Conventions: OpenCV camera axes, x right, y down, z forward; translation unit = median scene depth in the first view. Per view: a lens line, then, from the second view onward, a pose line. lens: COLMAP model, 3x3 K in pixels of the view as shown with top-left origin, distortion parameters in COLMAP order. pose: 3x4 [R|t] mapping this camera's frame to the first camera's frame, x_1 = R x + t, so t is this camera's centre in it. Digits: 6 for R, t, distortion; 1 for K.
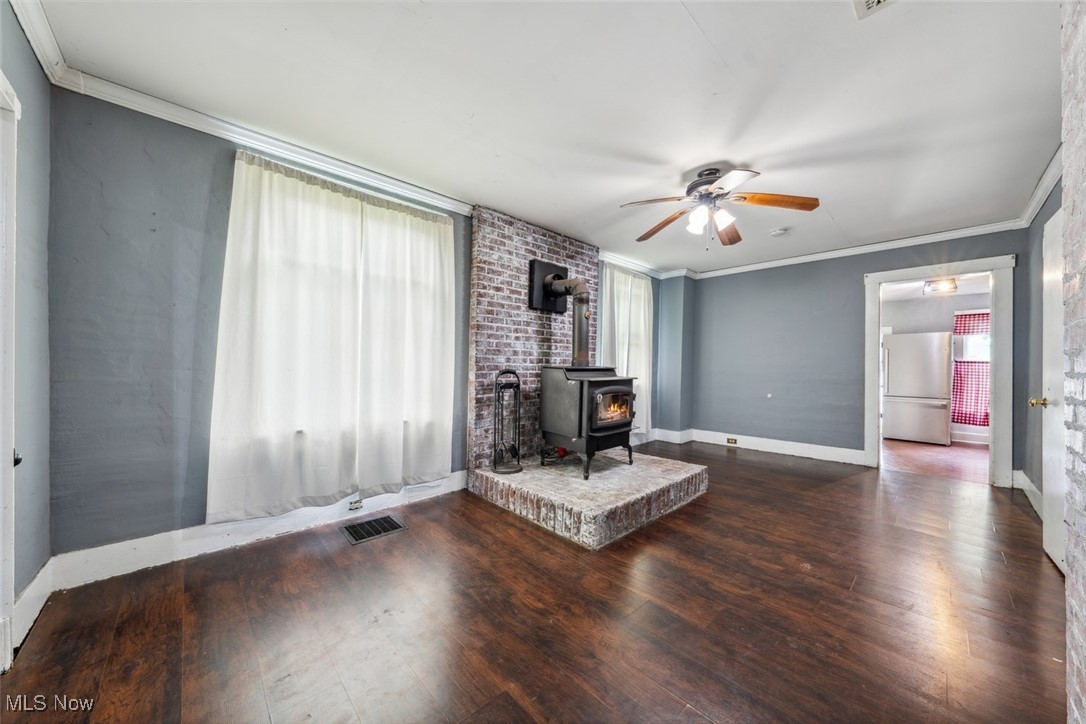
lens RADIAL K [[377.2, 0, 541.0], [0, 377.2, 366.4], [0, 0, 1]] dist [-0.000071, 0.000010]
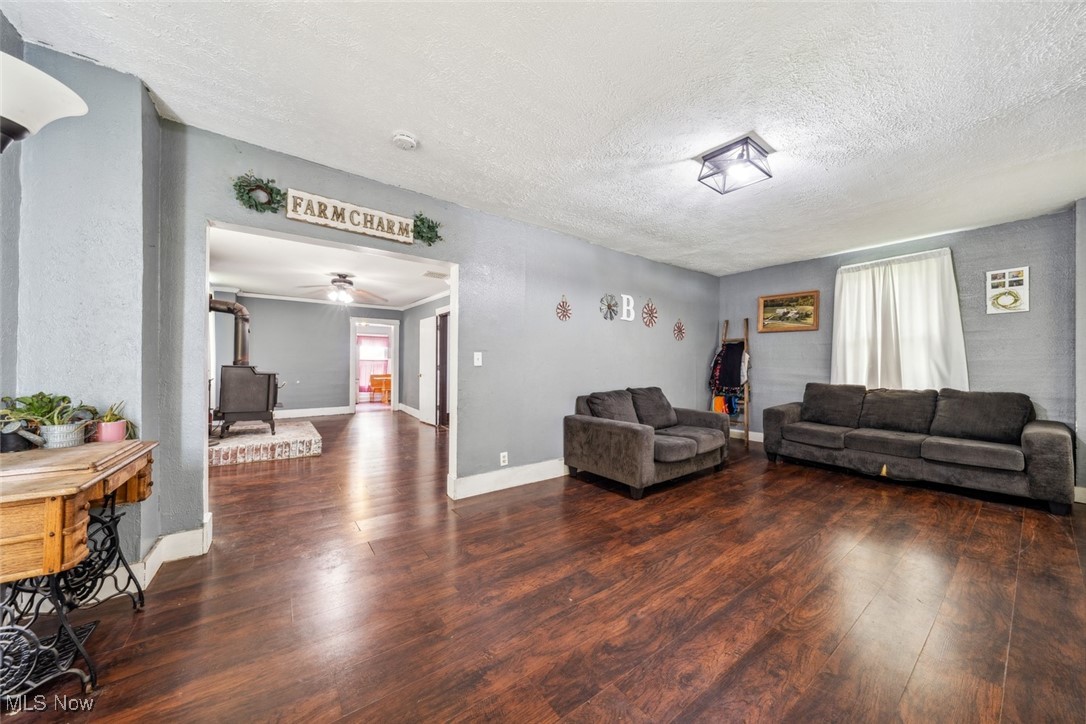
lens RADIAL K [[376.0, 0, 547.6], [0, 376.0, 361.4], [0, 0, 1]] dist [-0.000248, -0.000070]
pose [[0.122540, -0.001877, 0.992462, -1.494988], [-0.004267, 0.999988, 0.002418, -0.031607], [-0.992454, -0.004531, 0.122531, -0.416942]]
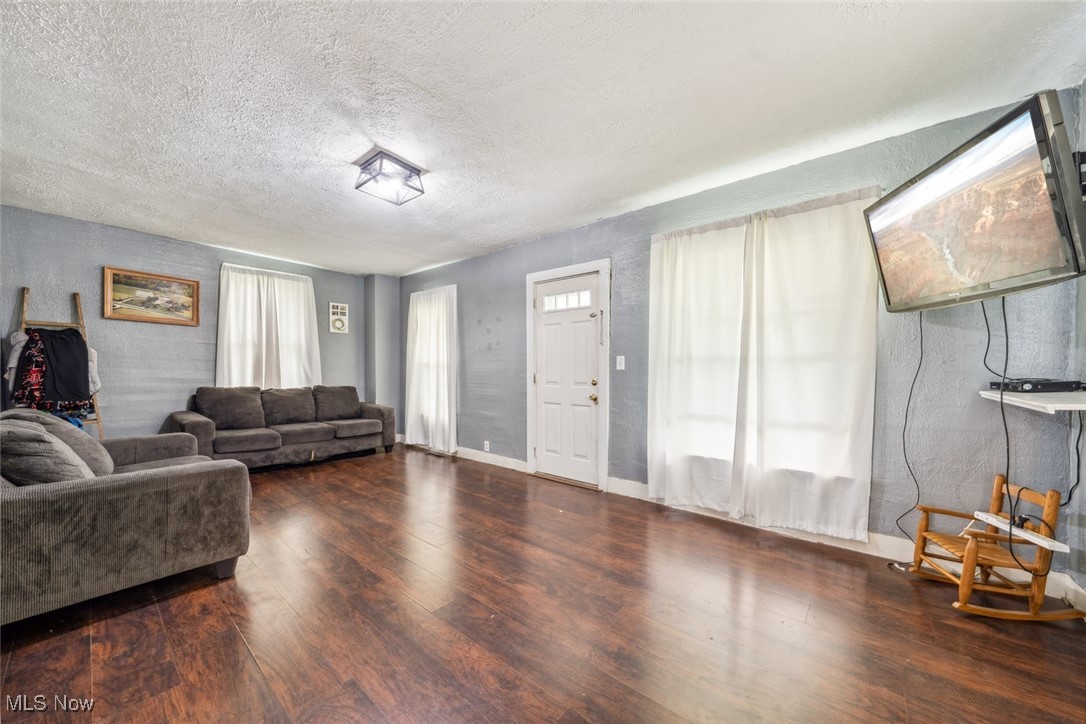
lens RADIAL K [[387.5, 0, 542.7], [0, 387.5, 380.3], [0, 0, 1]] dist [-0.000031, -0.000015]
pose [[-0.993080, -0.016964, -0.116208, 1.508192], [-0.019278, 0.999637, 0.018817, 0.035876], [0.115846, 0.020927, -0.993047, 2.681310]]
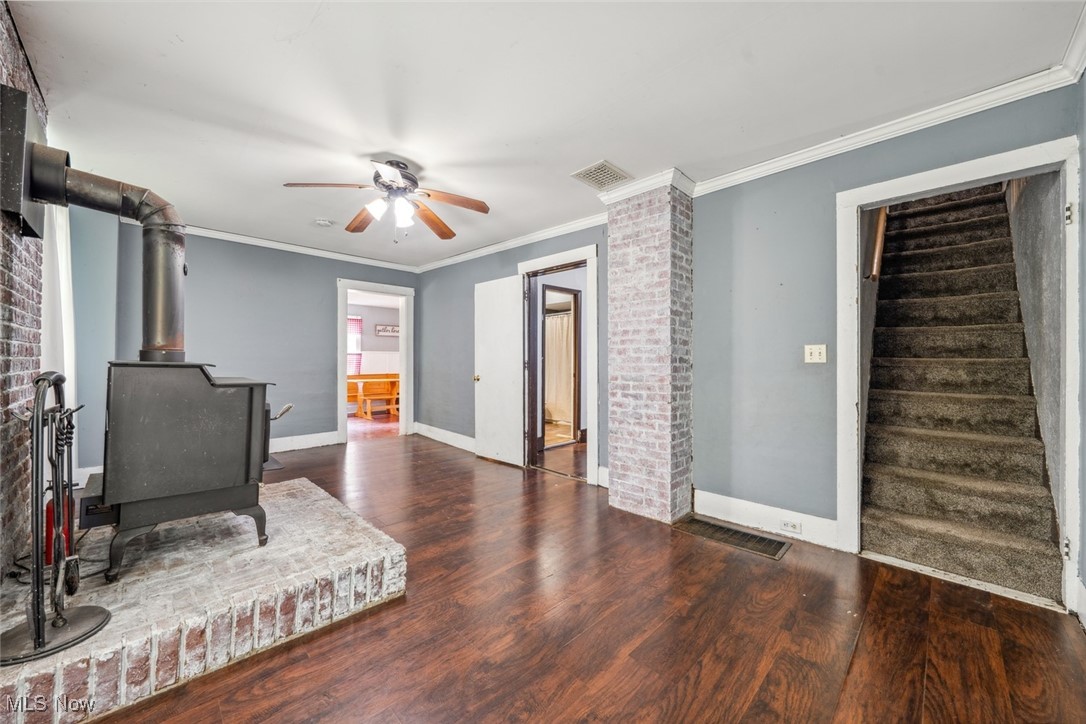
lens RADIAL K [[405.6, 0, 543.0], [0, 405.6, 362.0], [0, 0, 1]] dist [-0.000122, 0.000036]
pose [[-0.024278, -0.015208, 0.999590, -0.612211], [-0.002983, 0.999881, 0.015140, -0.013548], [-0.999701, -0.002614, -0.024321, 0.617447]]
